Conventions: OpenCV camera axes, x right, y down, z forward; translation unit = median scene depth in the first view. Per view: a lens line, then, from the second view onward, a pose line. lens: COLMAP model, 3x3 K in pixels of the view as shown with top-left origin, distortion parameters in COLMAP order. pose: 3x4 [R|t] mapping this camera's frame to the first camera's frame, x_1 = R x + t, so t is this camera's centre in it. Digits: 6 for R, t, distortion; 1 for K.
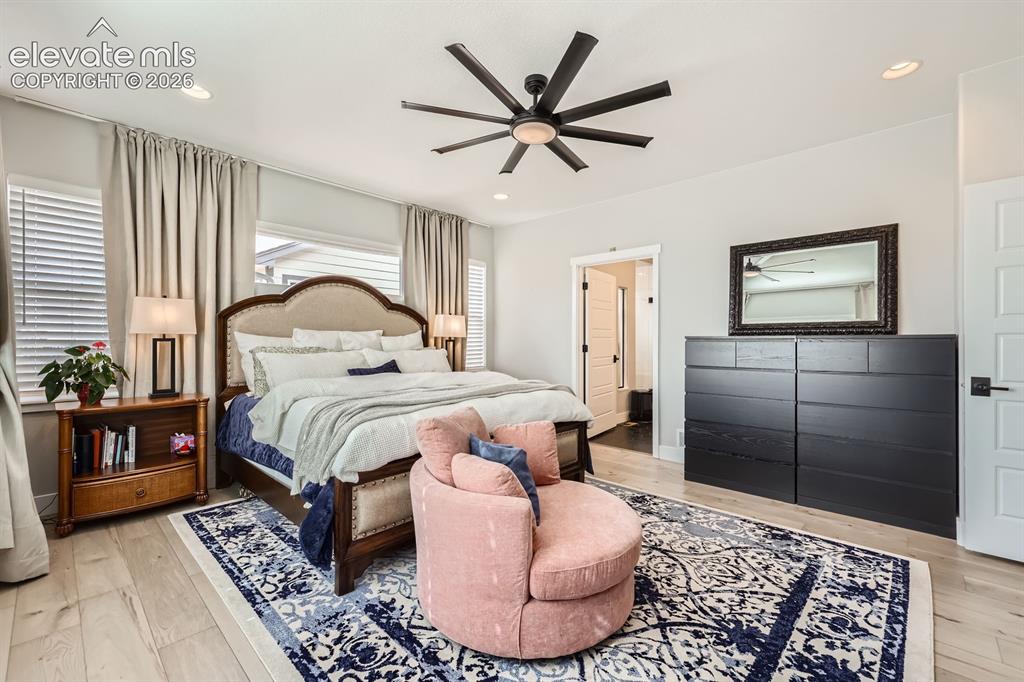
lens RADIAL K [[430.5, 0, 515.7], [0, 430.5, 340.1], [0, 0, 1]] dist [0.003226, -0.000151]
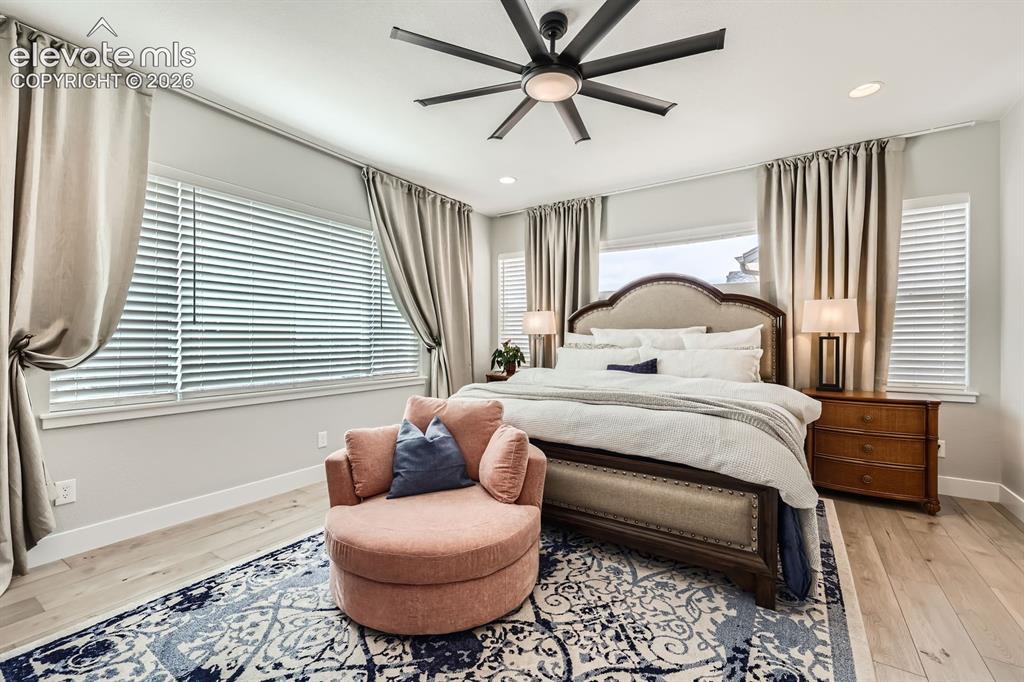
lens RADIAL K [[430.5, 0, 514.6], [0, 430.5, 346.0], [0, 0, 1]] dist [0.003226, -0.000151]
pose [[0.163864, 0.014251, -0.986380, 0.607517], [0.003113, 0.999883, 0.014964, 0.002826], [0.986478, -0.005523, 0.163800, 0.566179]]
